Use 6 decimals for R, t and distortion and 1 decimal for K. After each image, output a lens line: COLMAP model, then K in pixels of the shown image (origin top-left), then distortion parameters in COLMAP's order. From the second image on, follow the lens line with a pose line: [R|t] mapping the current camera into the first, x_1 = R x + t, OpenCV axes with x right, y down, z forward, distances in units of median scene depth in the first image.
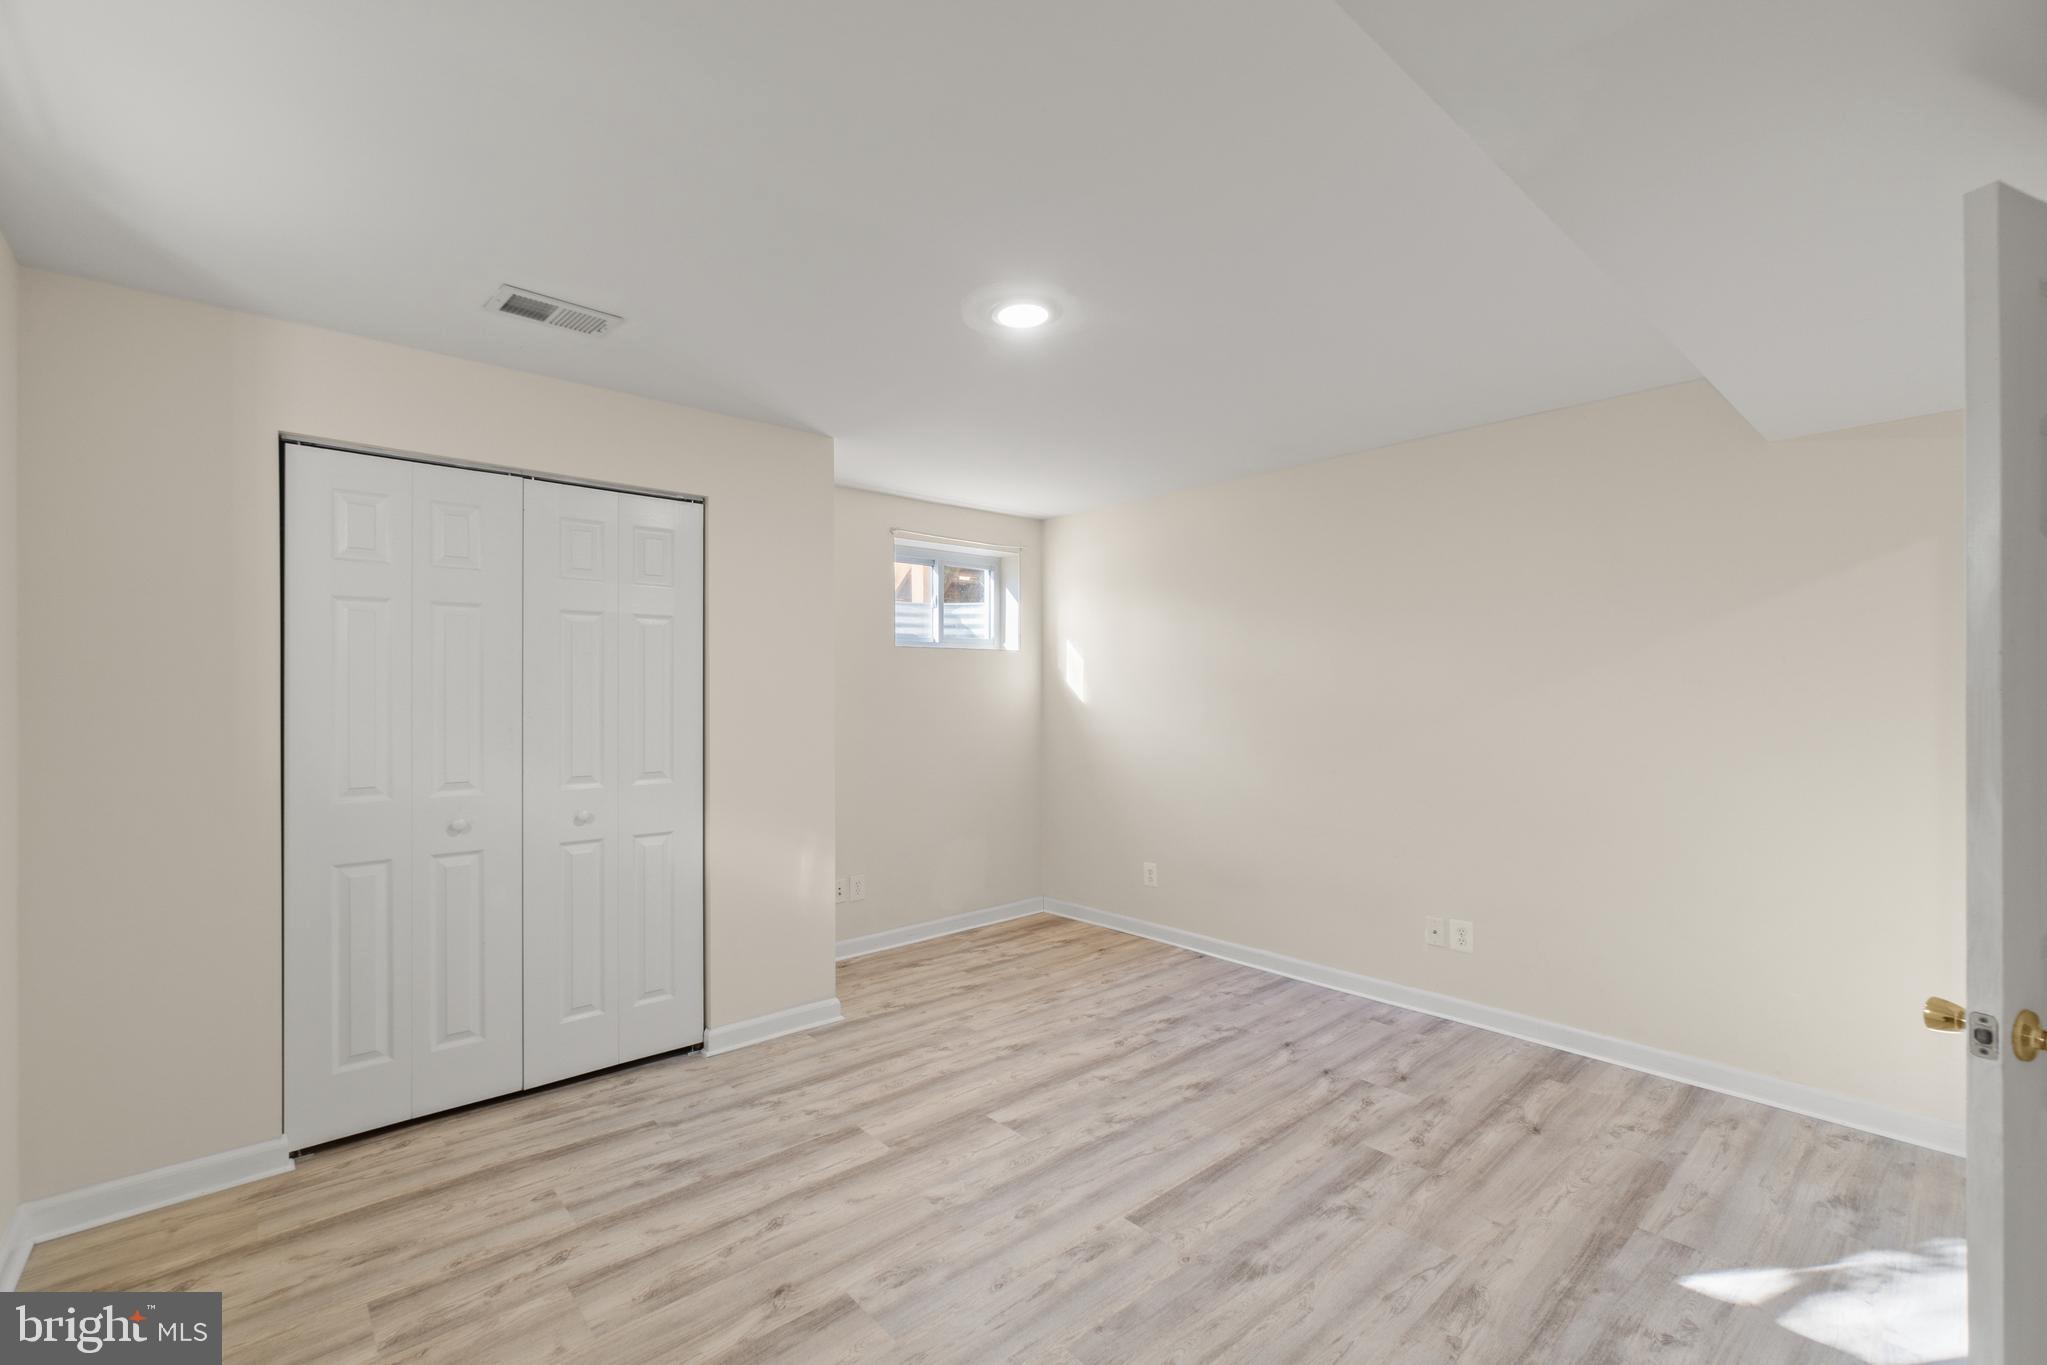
lens RADIAL K [[881.1, 0, 1028.6], [0, 881.1, 694.7], [0, 0, 1]] dist [-0.000780, 0.000186]
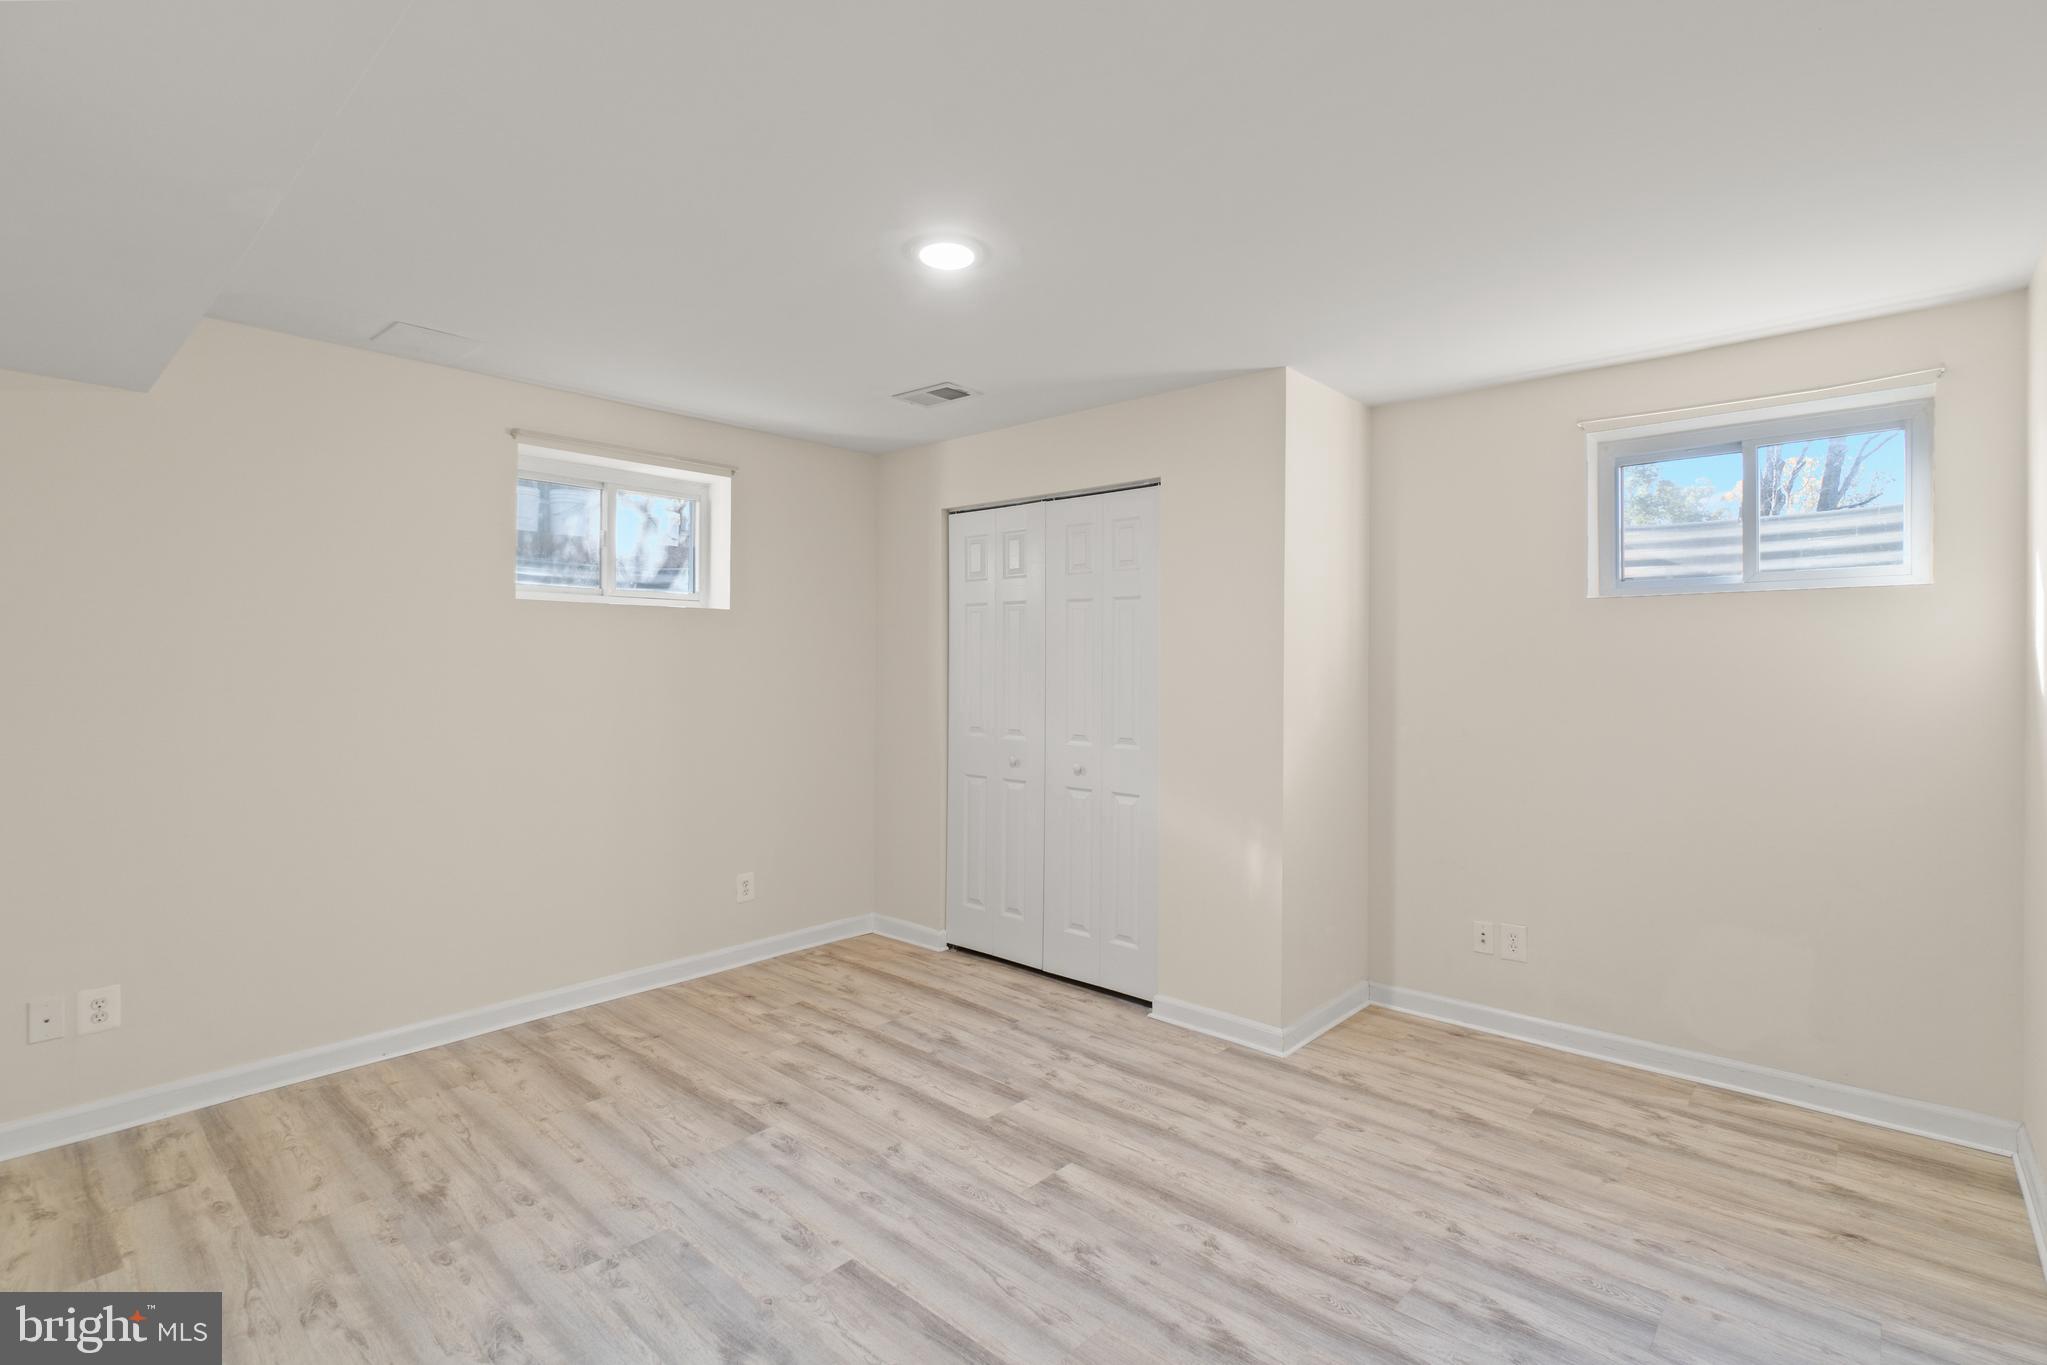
lens RADIAL K [[961.0, 0, 1026.9], [0, 961.0, 668.6], [0, 0, 1]] dist [-0.002673, 0.000595]
pose [[0.103382, 0.005308, -0.994628, 0.901666], [-0.005763, 0.999972, 0.004737, -0.005468], [0.994625, 0.005243, 0.103410, 0.890483]]
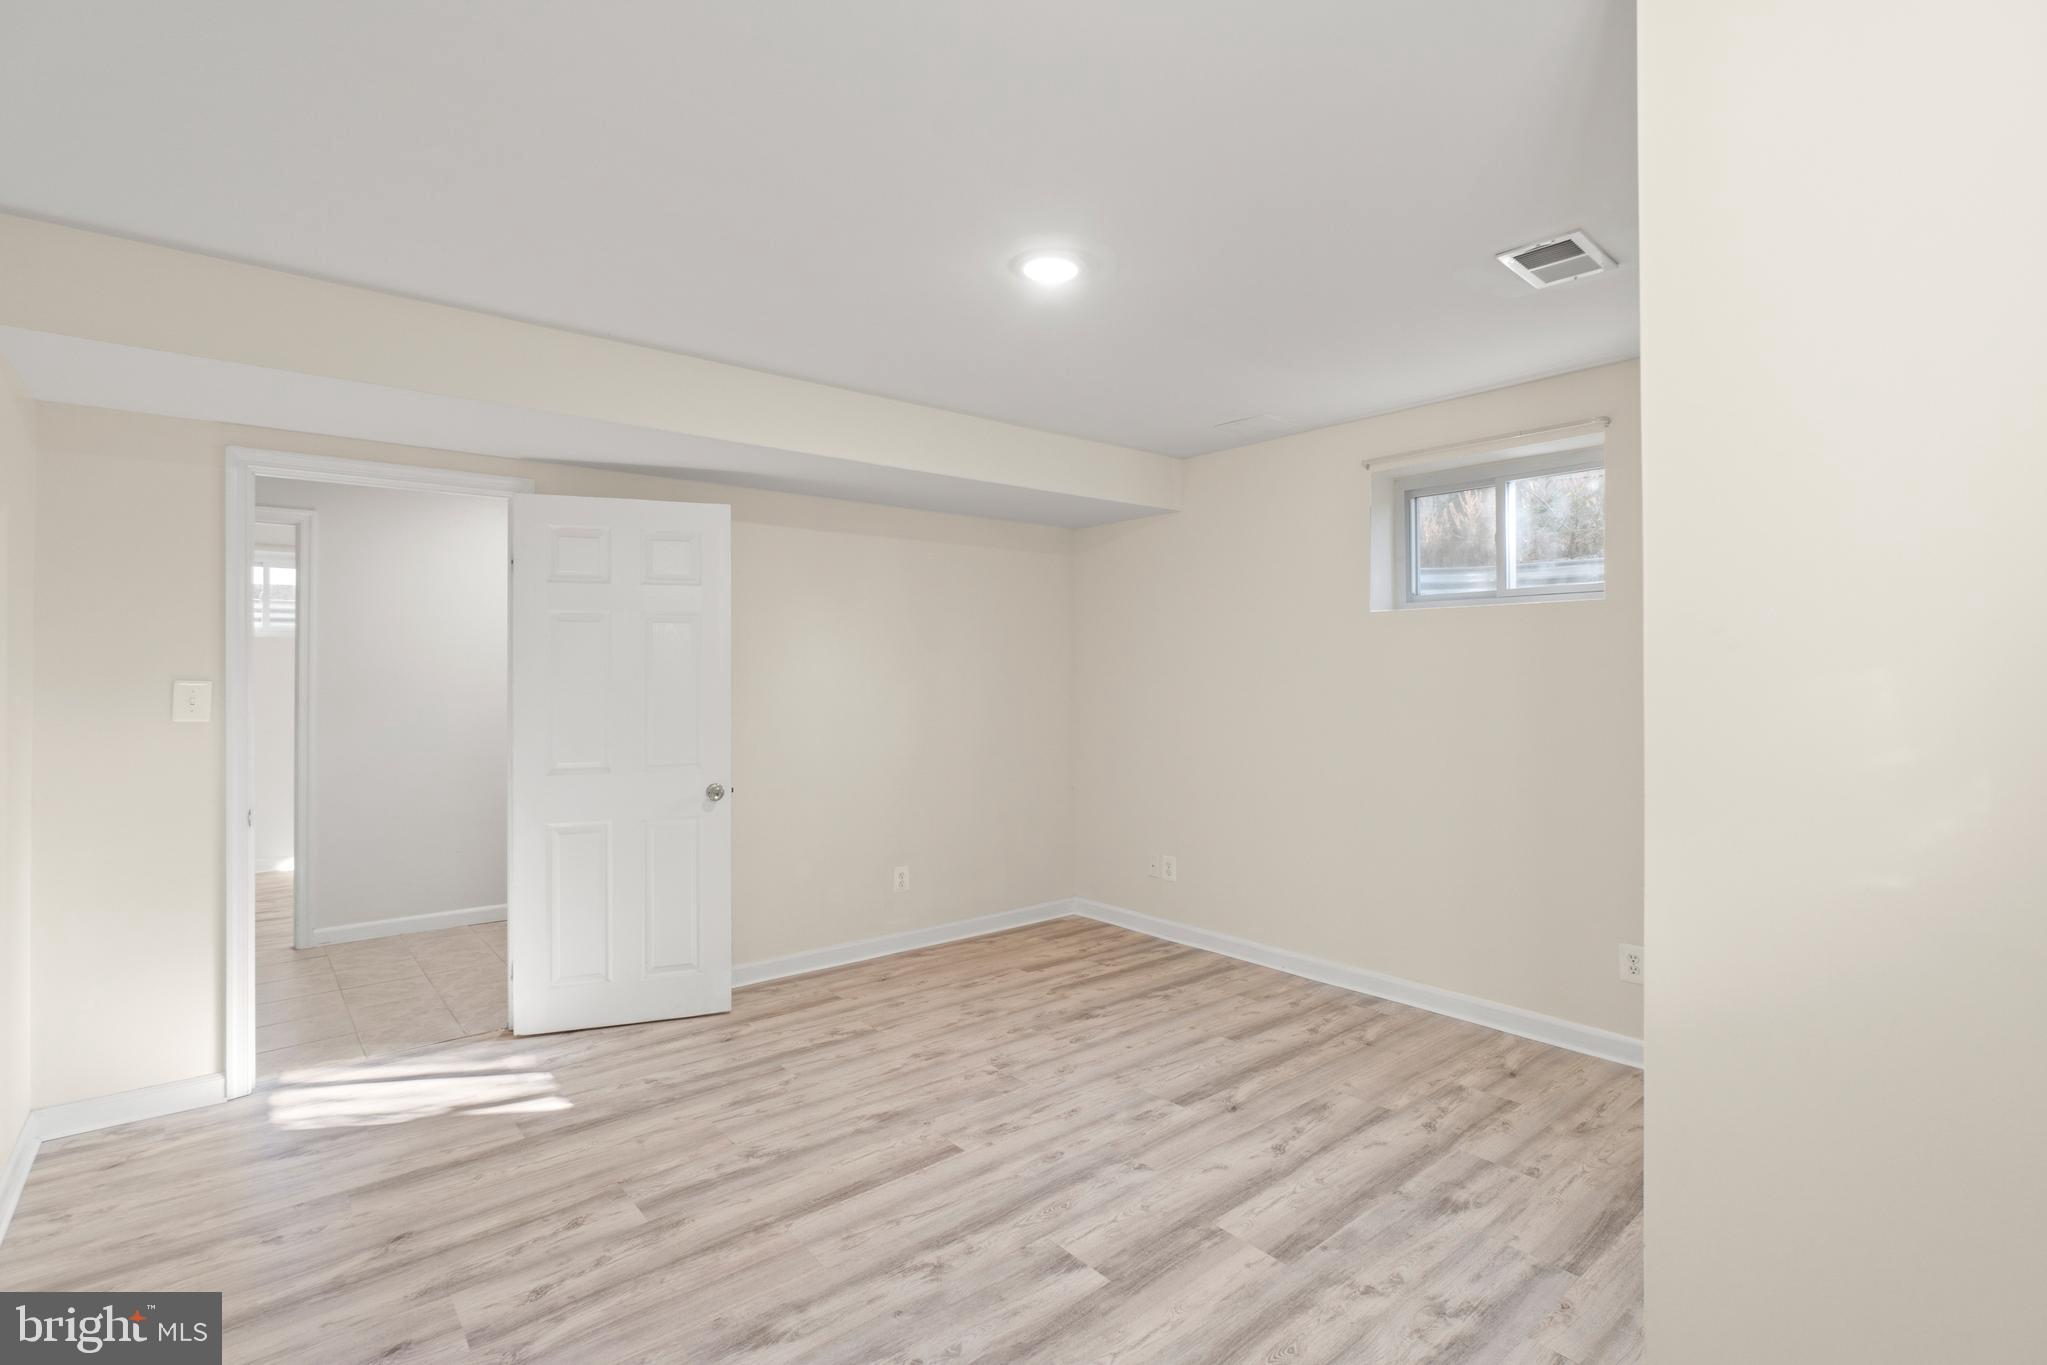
lens RADIAL K [[961.0, 0, 1026.9], [0, 961.0, 668.6], [0, 0, 1]] dist [-0.002673, 0.000595]
pose [[-0.999383, 0.004660, 0.034809, -0.011627], [0.004603, 0.999988, -0.001711, -0.005522], [-0.034816, -0.001550, -0.999393, 1.826340]]
